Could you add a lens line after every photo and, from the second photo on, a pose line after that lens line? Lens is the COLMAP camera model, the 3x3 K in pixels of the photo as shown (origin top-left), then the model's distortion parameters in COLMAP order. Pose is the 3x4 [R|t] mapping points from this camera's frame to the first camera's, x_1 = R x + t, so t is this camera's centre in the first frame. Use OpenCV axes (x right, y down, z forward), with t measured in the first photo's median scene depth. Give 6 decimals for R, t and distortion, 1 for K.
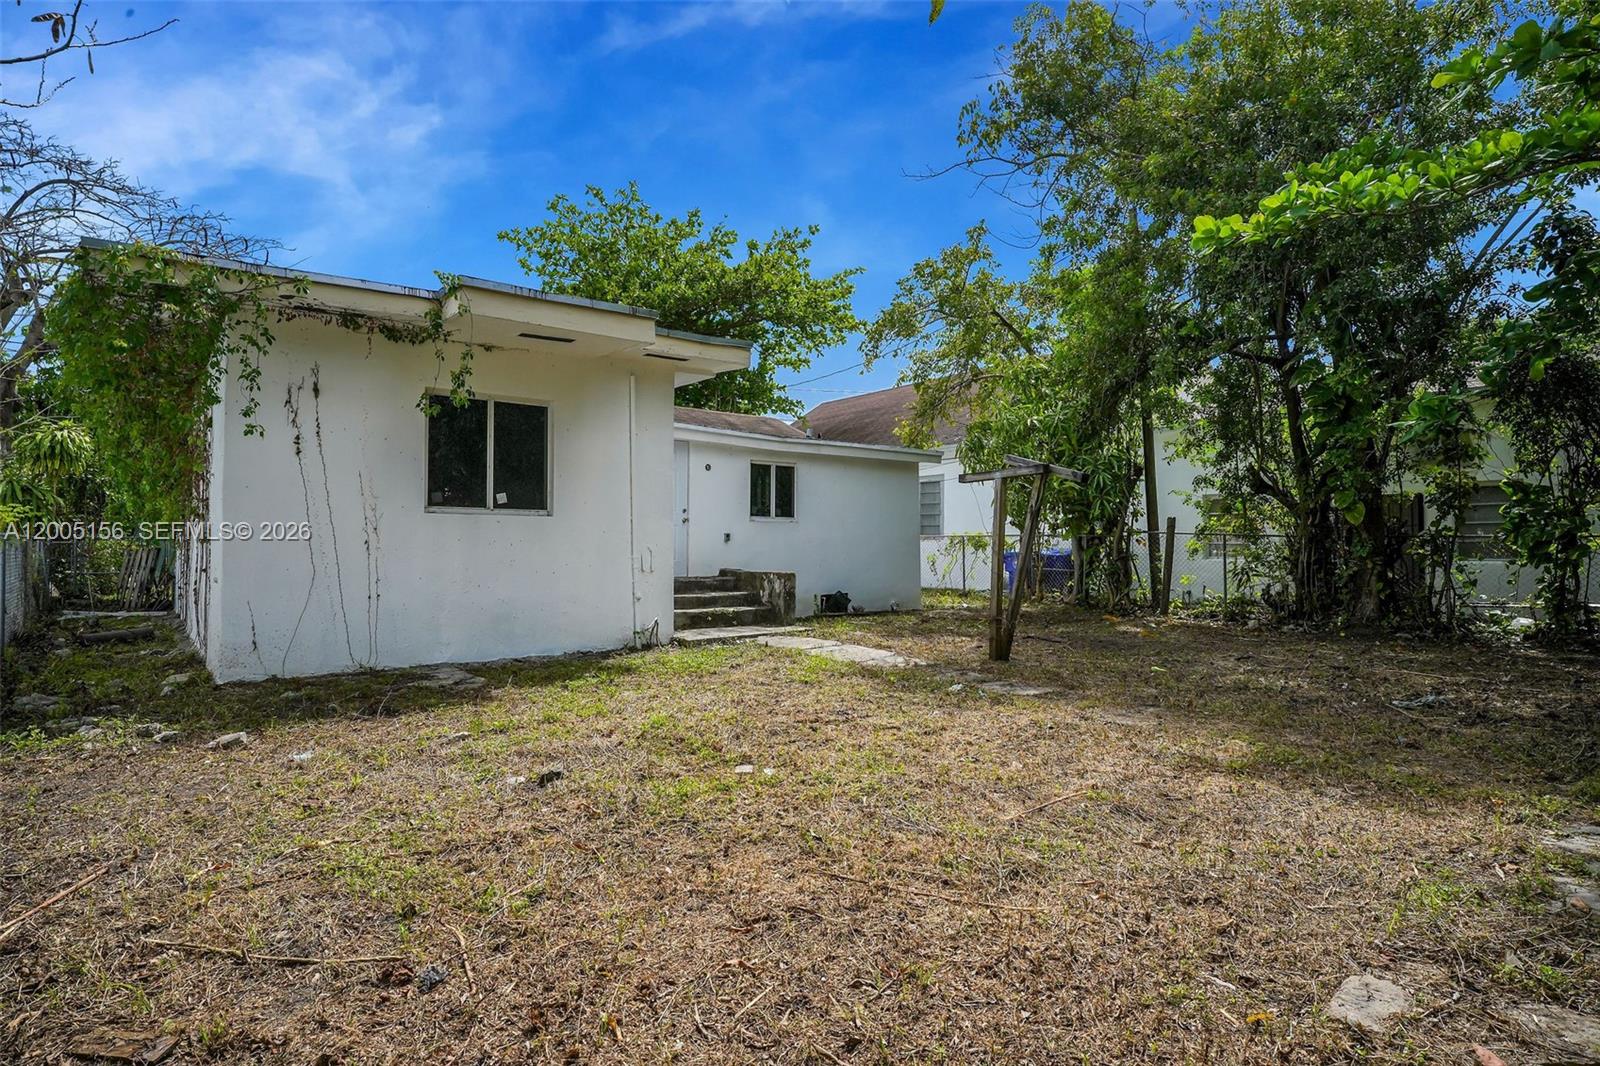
lens RADIAL K [[884.9, 0, 800.0], [0, 884.9, 533.0], [0, 0, 1]] dist [0.003712, -0.000677]
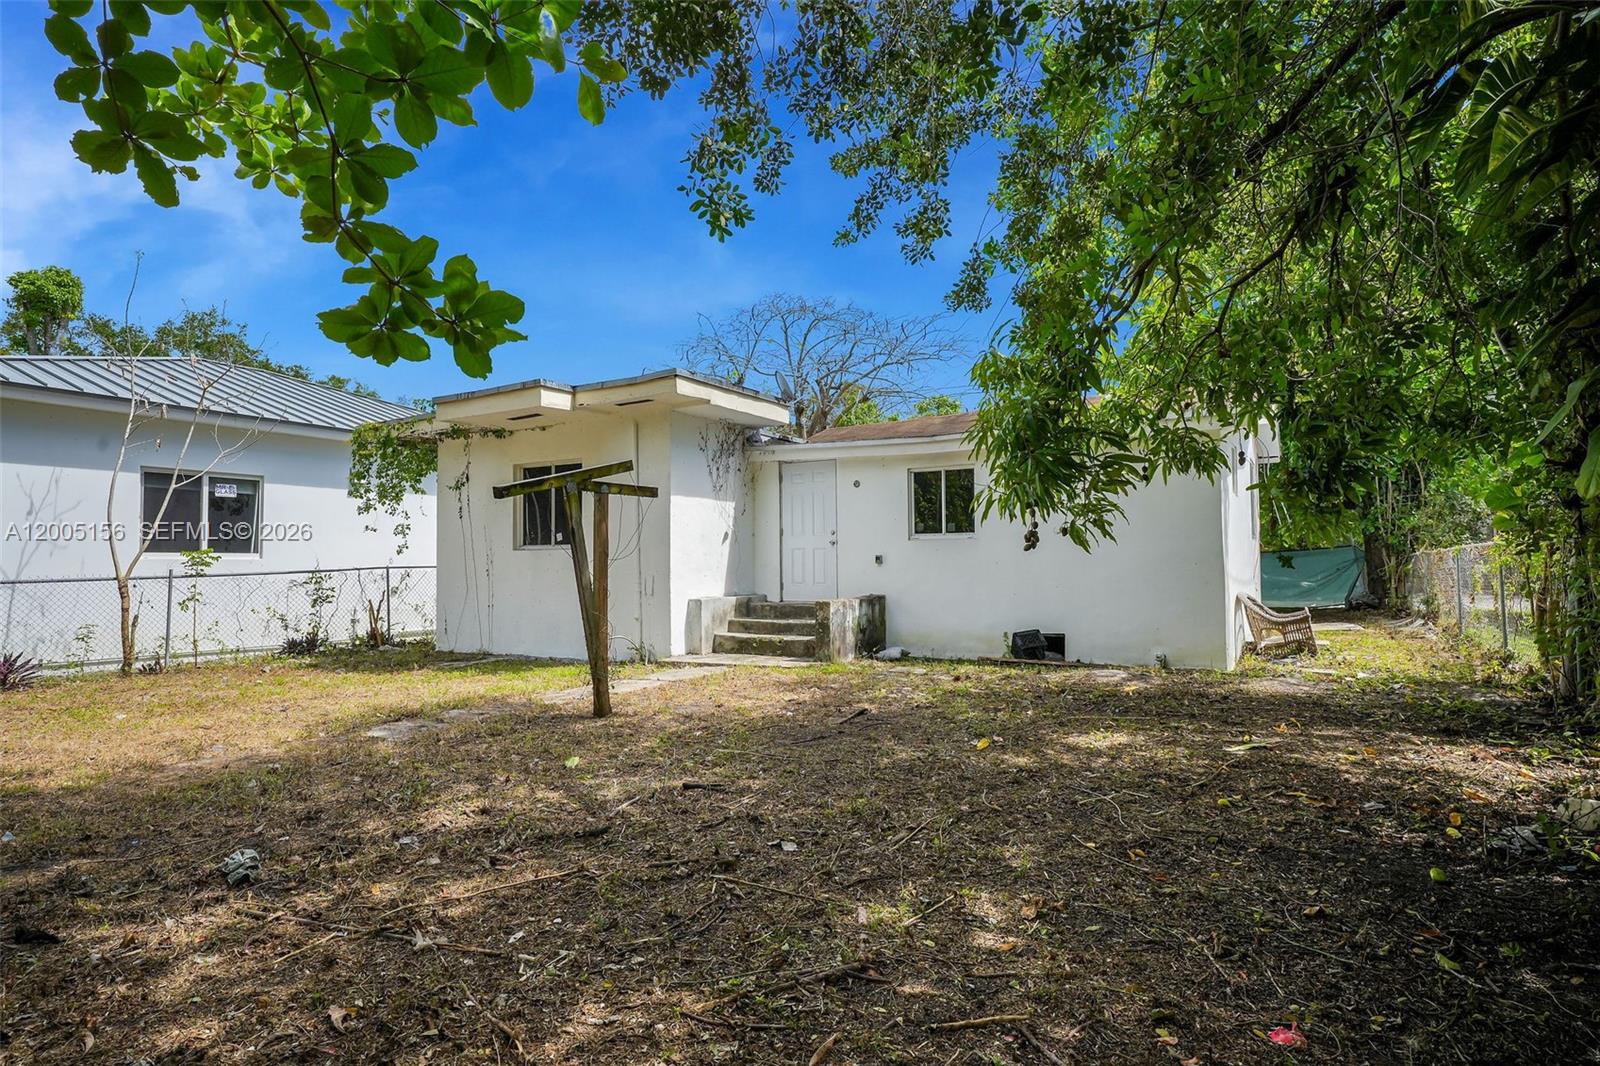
lens RADIAL K [[884.9, 0, 800.0], [0, 884.9, 533.0], [0, 0, 1]] dist [0.003712, -0.000677]
pose [[0.328433, -0.046263, -0.943394, 0.715881], [0.023728, 0.998889, -0.040724, 0.012147], [0.944229, -0.009009, 0.329165, 0.617774]]
